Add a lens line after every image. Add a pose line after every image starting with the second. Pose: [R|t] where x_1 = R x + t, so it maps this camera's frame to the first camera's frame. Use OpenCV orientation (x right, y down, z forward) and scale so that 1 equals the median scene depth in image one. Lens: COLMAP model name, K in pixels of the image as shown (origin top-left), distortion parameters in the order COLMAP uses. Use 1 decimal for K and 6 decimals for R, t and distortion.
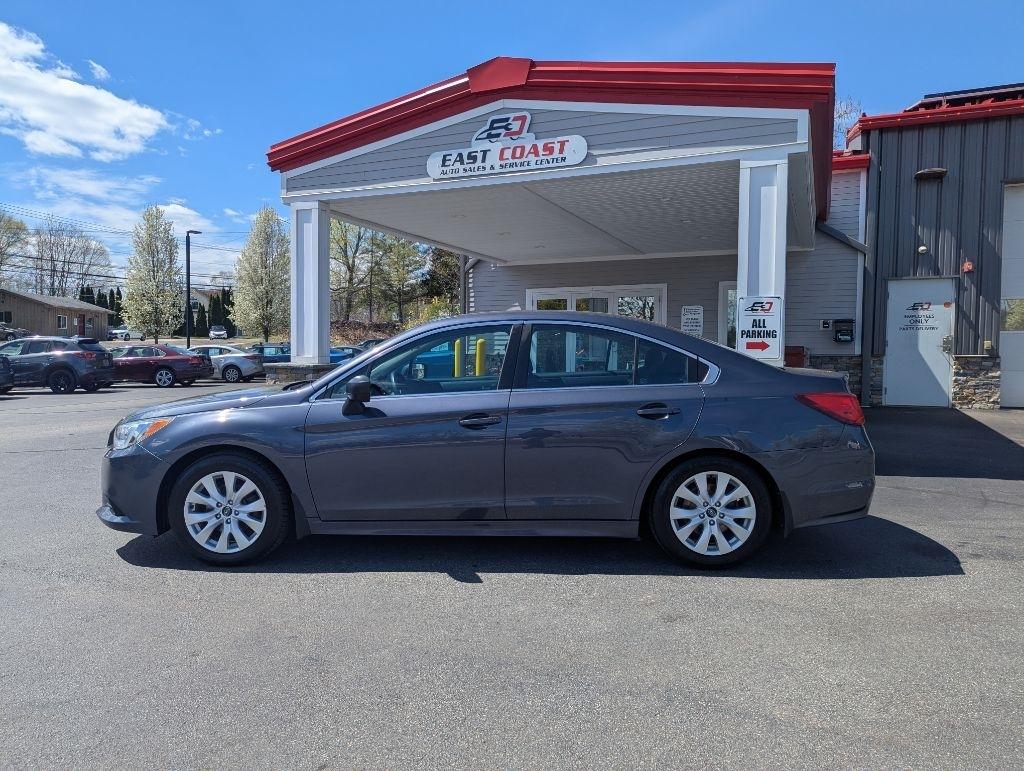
lens RADIAL K [[724.8, 0, 504.6], [0, 724.8, 383.6], [0, 0, 1]] dist [0.060024, -0.049182]
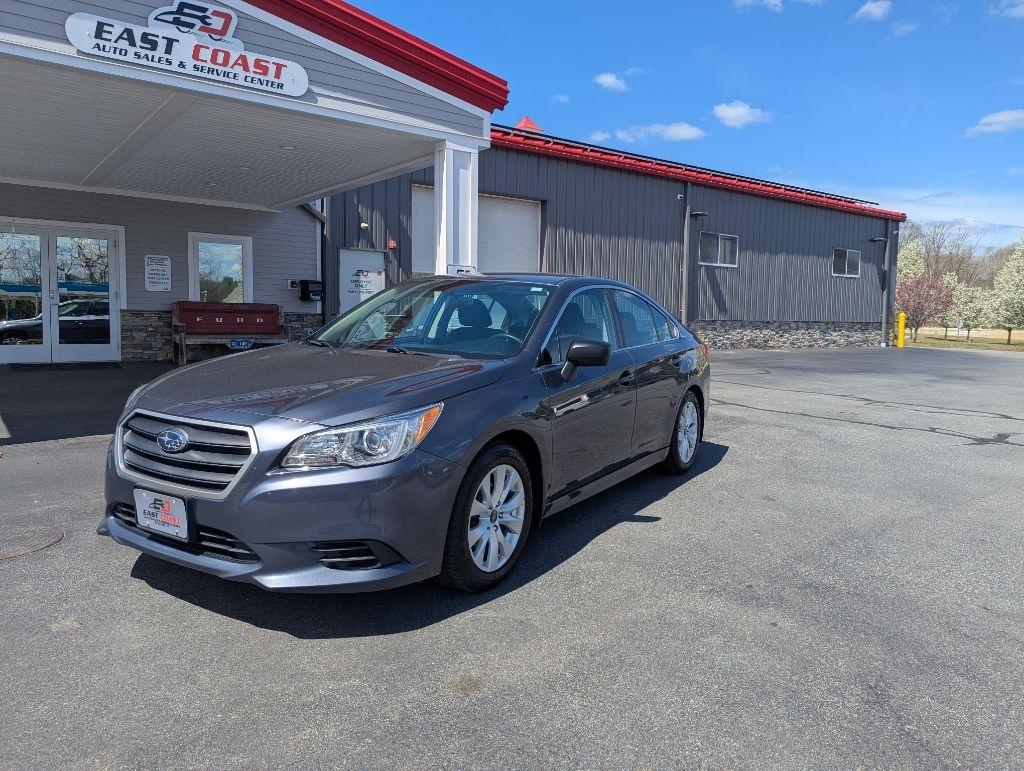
lens RADIAL K [[724.8, 0, 513.3], [0, 724.8, 378.2], [0, 0, 1]] dist [0.060024, -0.049182]
pose [[0.479927, -0.070370, 0.874482, -0.557007], [0.023253, 0.997448, 0.067503, -0.013284], [-0.877000, -0.012062, 0.480339, 0.325083]]
